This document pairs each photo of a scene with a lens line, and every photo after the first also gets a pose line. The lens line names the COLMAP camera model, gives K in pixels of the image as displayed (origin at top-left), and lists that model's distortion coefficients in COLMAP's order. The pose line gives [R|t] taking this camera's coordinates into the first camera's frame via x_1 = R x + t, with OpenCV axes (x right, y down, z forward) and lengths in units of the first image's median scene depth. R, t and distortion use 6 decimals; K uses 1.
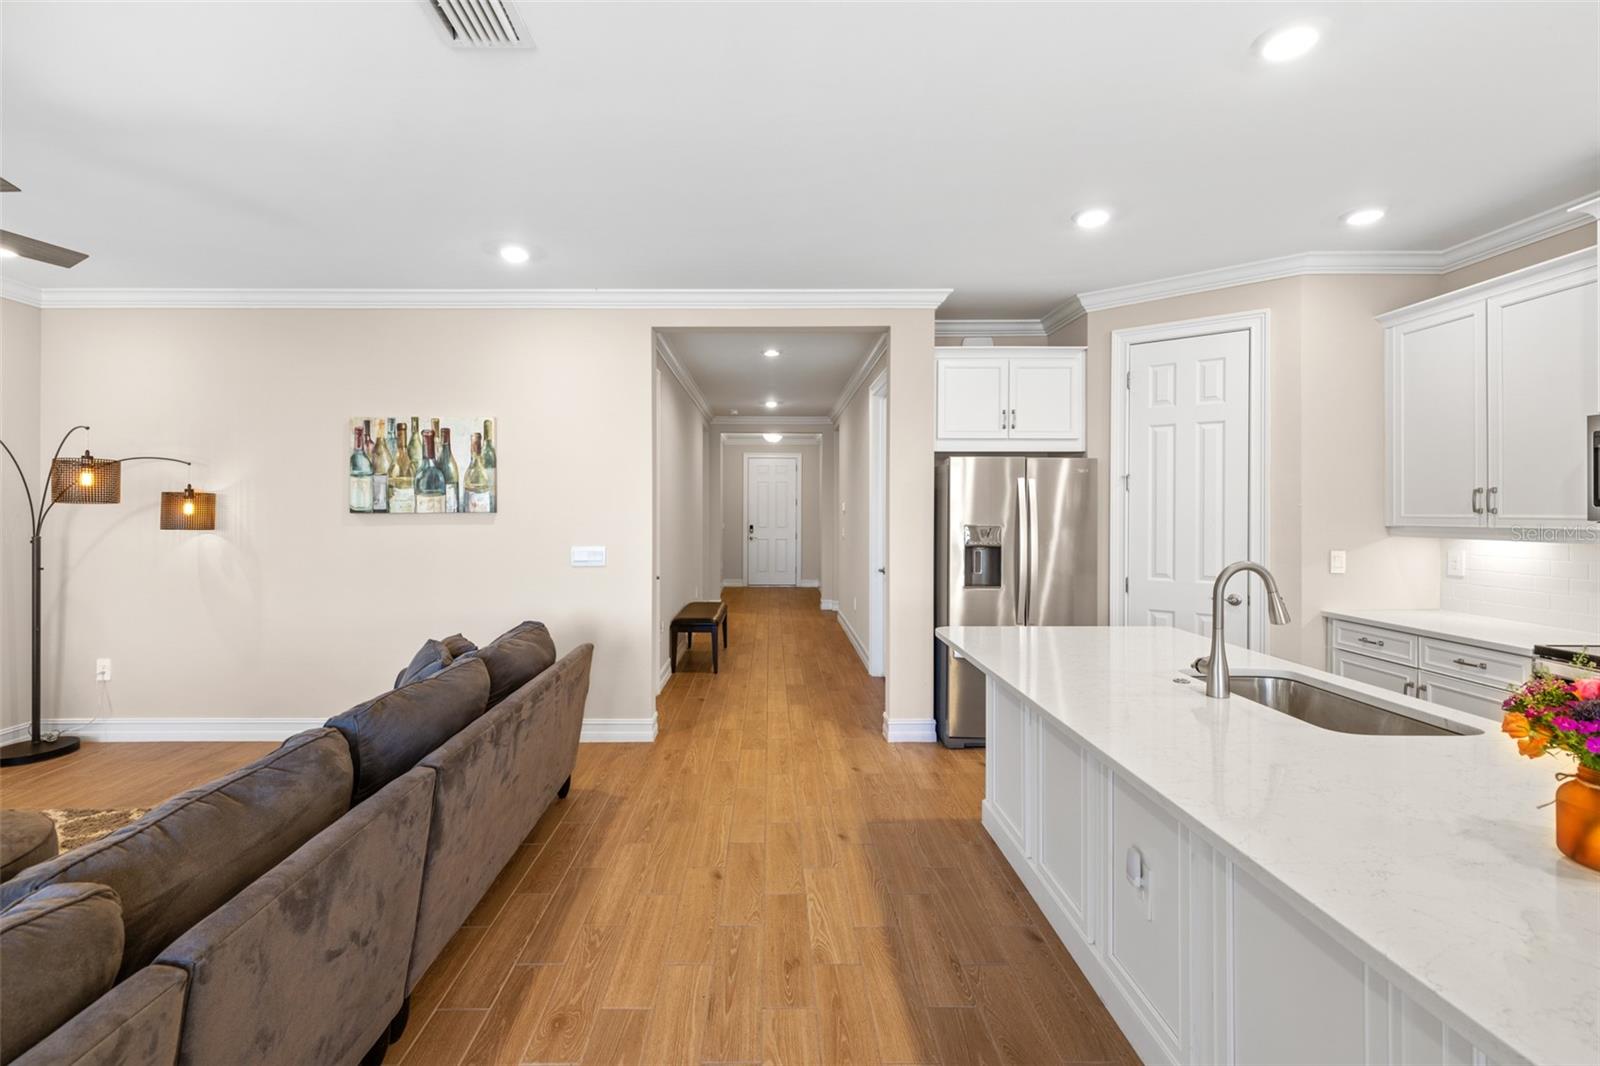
lens RADIAL K [[711.0, 0, 774.5], [0, 711.0, 506.8], [0, 0, 1]] dist [0.014630, -0.000409]
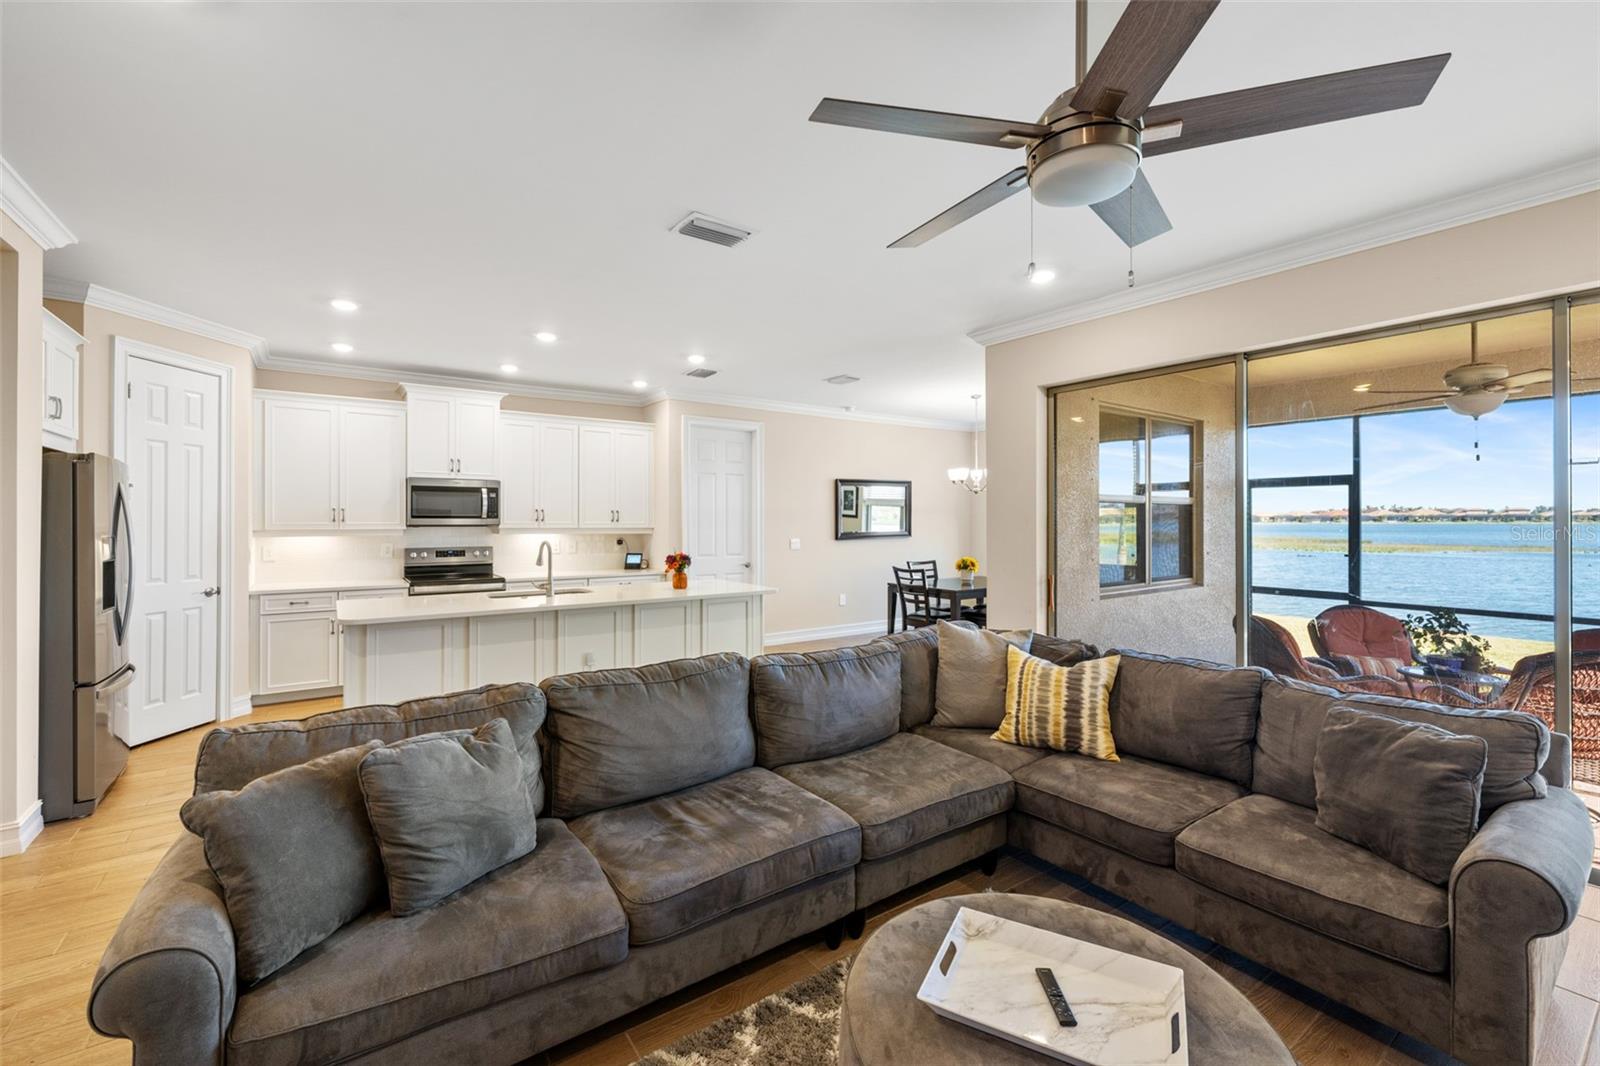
lens RADIAL K [[671.1, 0, 804.5], [0, 671.1, 521.0], [0, 0, 1]] dist [-0.001871, 0.001524]
pose [[-0.583868, -0.000398, 0.811848, -0.818592], [-0.005238, 0.999981, -0.003277, 0.005276], [-0.811832, -0.006165, -0.583859, 0.769159]]
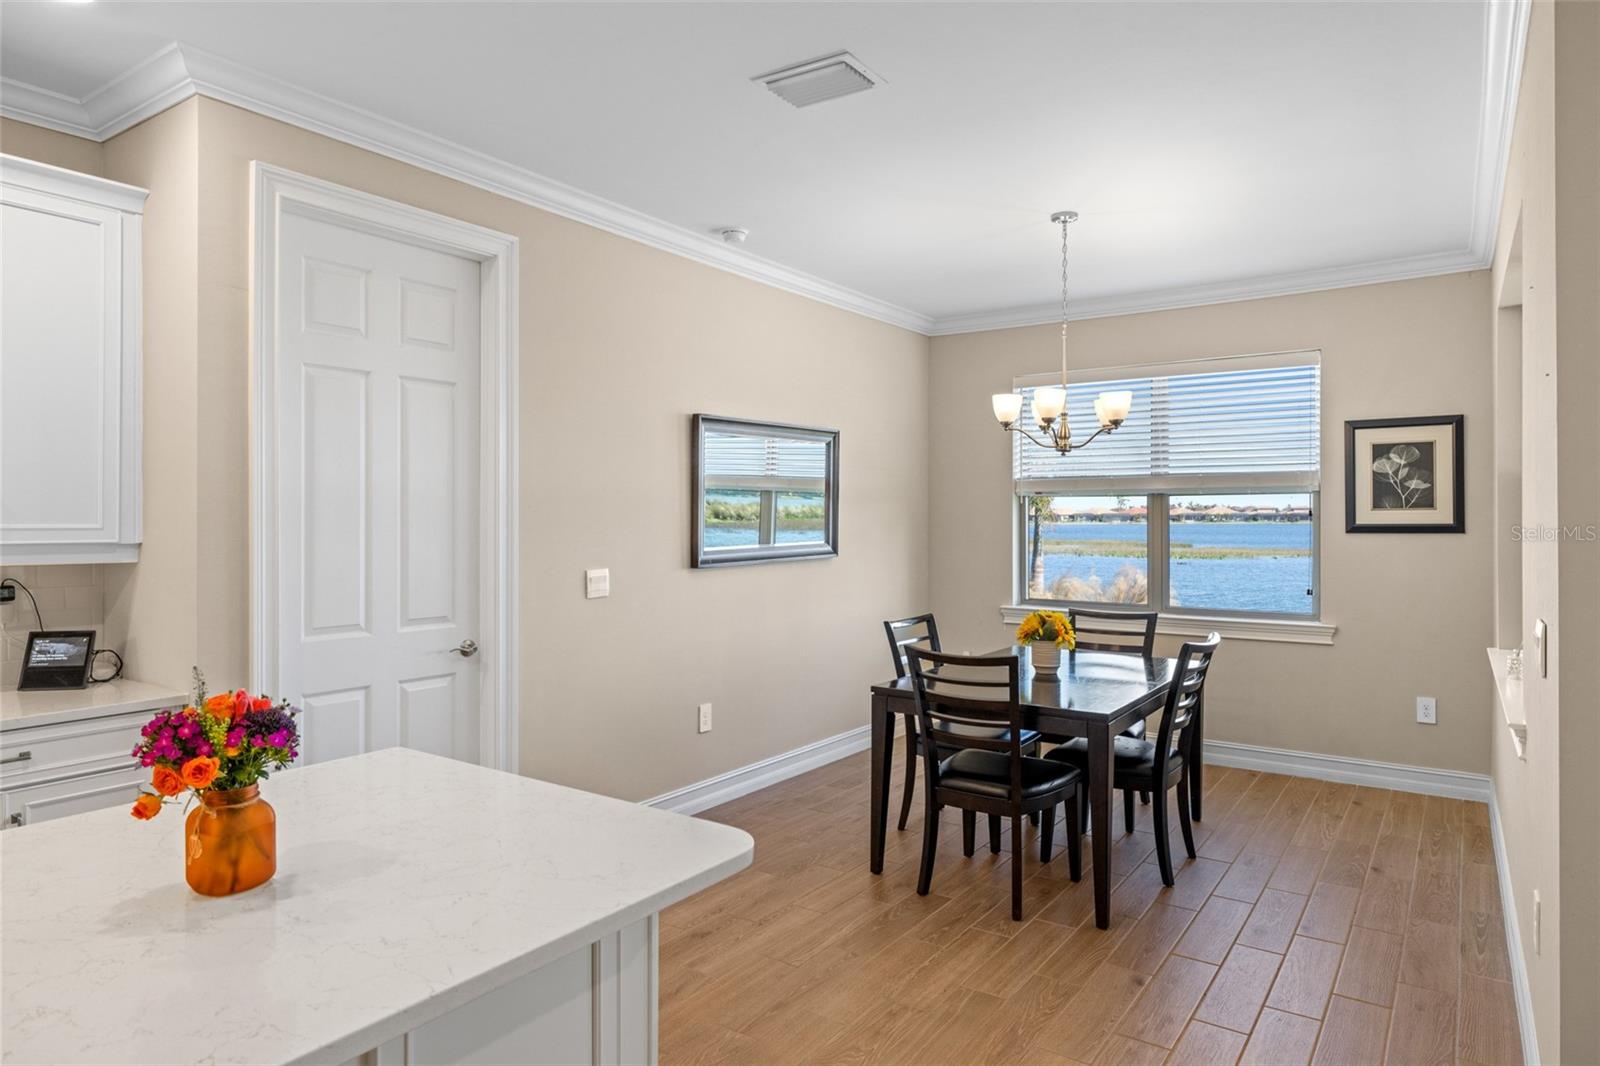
lens RADIAL K [[955.6, 0, 799.5], [0, 955.6, 517.9], [0, 0, 1]] dist [-0.005312, 0.002179]
pose [[-0.820392, -0.000650, 0.571801, -0.049257], [-0.005581, 0.999961, -0.006871, 0.002414], [-0.571774, -0.008828, -0.820363, 0.401190]]
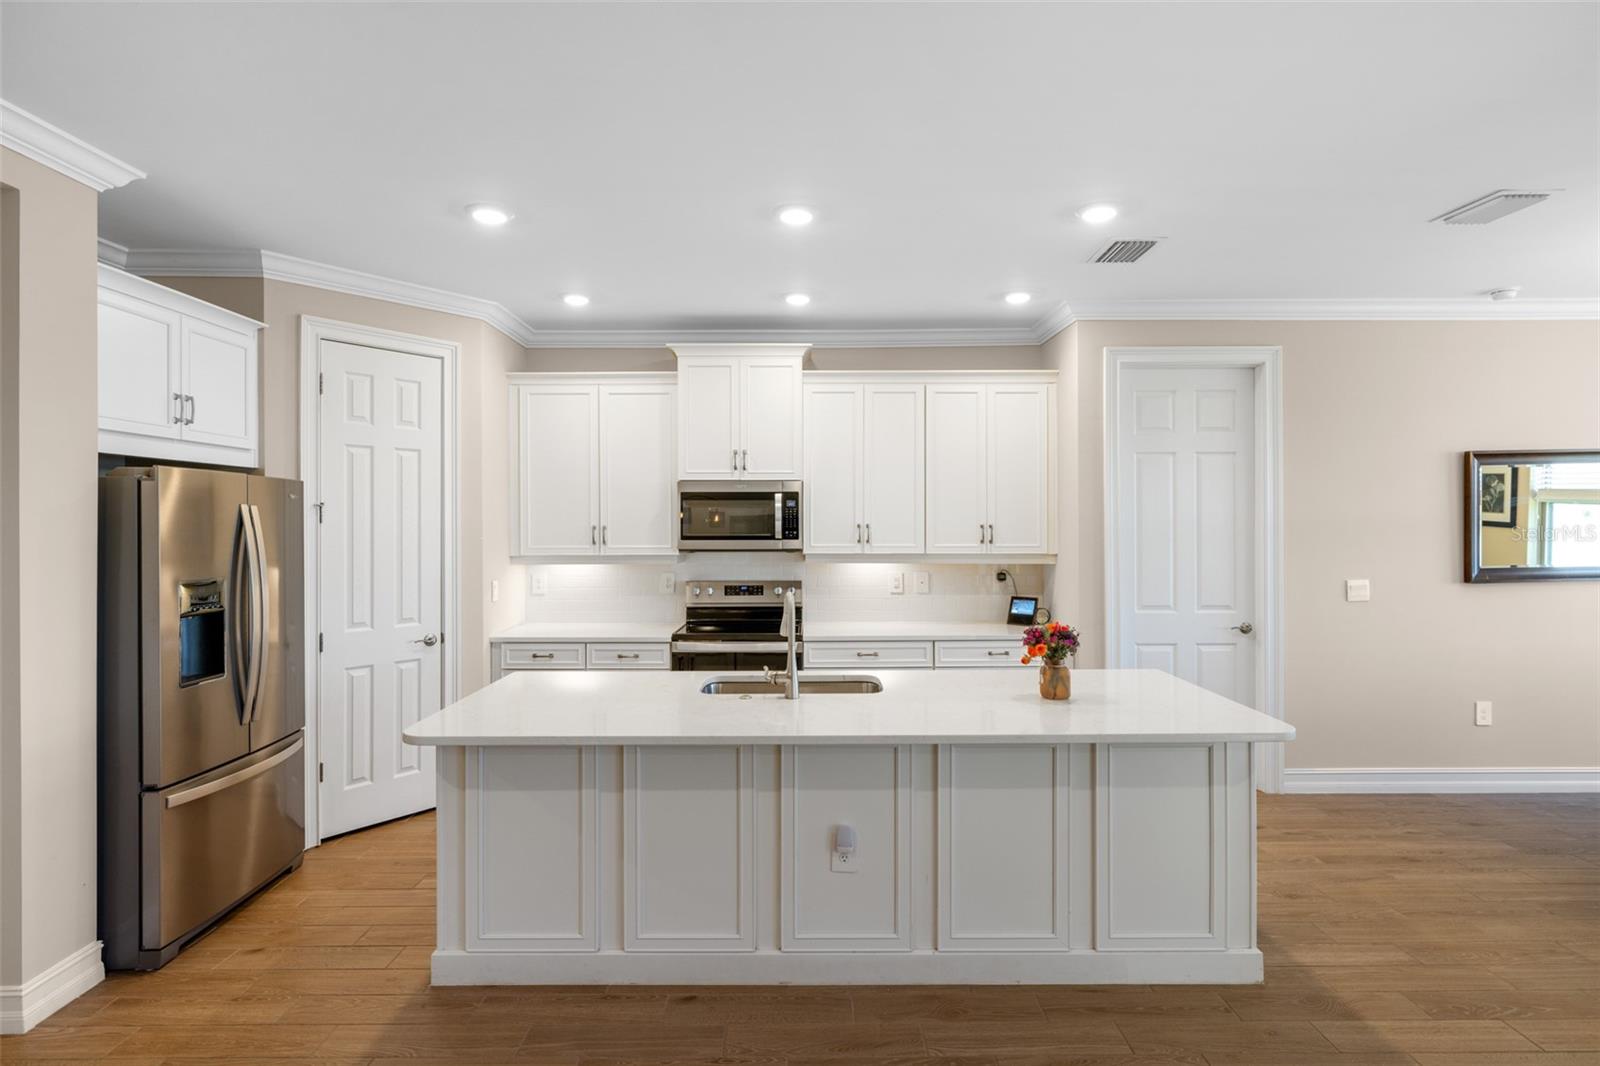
lens RADIAL K [[826.6, 0, 802.0], [0, 826.6, 523.1], [0, 0, 1]] dist [-0.003634, 0.002363]
pose [[-0.003083, -0.002220, 0.999993, -0.414596], [-0.002868, 0.999993, 0.002212, -0.026077], [-0.999991, -0.002861, -0.003089, 0.465864]]
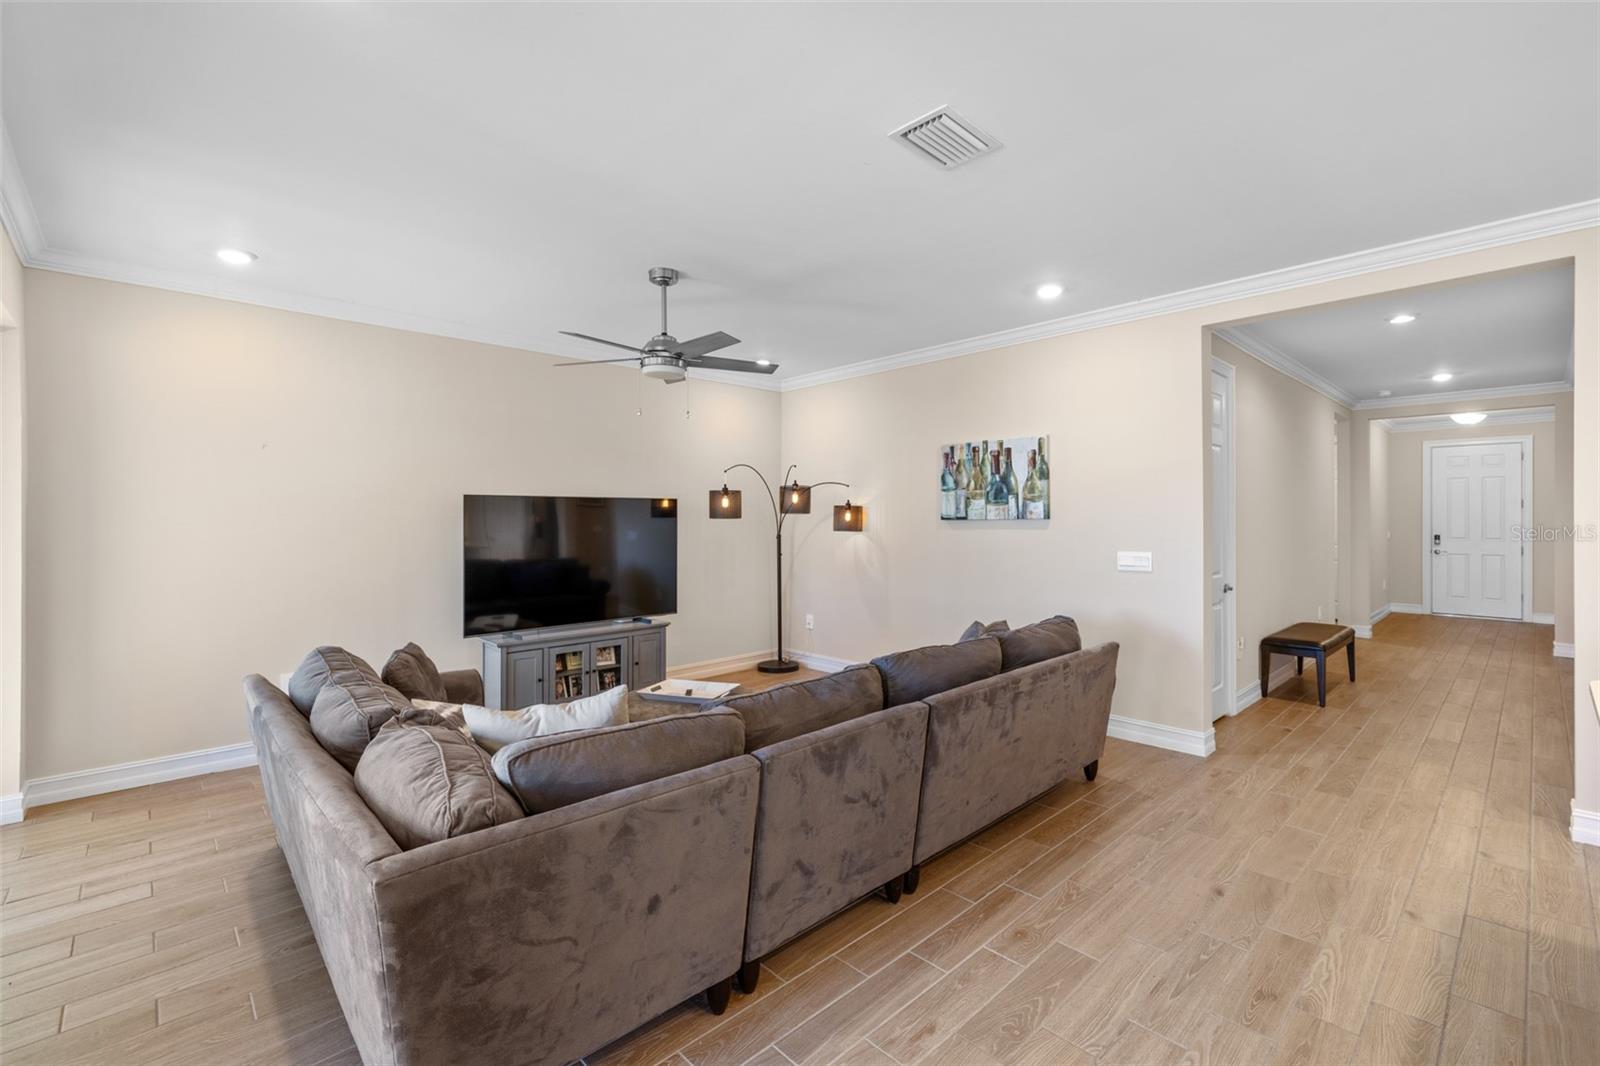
lens RADIAL K [[711.0, 0, 810.4], [0, 711.0, 508.9], [0, 0, 1]] dist [0.014630, -0.000409]
pose [[0.696031, -0.012734, -0.717899, 0.153871], [0.008064, 0.999918, -0.009918, 0.000022], [0.717967, 0.001114, 0.696077, -0.050516]]
